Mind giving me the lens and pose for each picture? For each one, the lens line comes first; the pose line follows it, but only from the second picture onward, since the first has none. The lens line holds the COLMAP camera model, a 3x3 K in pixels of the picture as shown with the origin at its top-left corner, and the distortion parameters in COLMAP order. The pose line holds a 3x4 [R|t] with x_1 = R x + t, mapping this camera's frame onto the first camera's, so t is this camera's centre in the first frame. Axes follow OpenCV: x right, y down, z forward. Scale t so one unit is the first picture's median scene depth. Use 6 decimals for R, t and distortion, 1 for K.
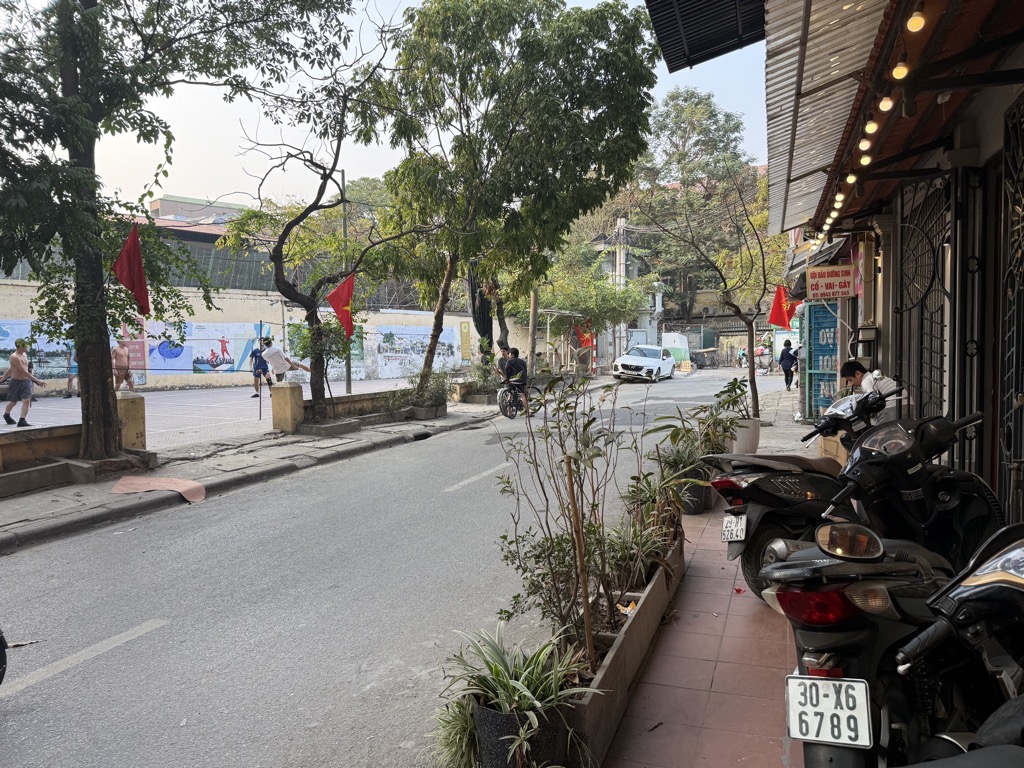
lens RADIAL K [[722.5, 0, 512.0], [0, 722.5, 384.0], [0, 0, 1]] dist [0.002007, 0.000570]
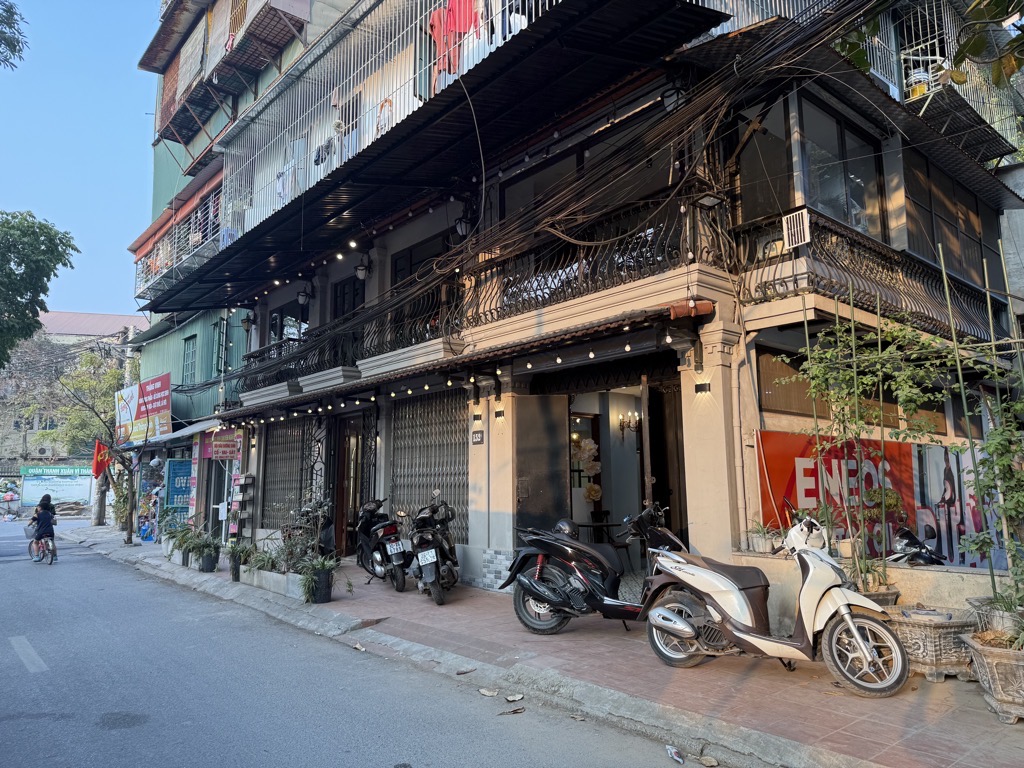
lens RADIAL K [[722.5, 0, 512.0], [0, 722.5, 384.0], [0, 0, 1]] dist [0.002007, 0.000570]
pose [[0.499584, 0.135169, 0.855655, -0.354322], [0.043296, 0.982621, -0.180504, 0.023441], [-0.865183, 0.127223, 0.485049, -0.231401]]
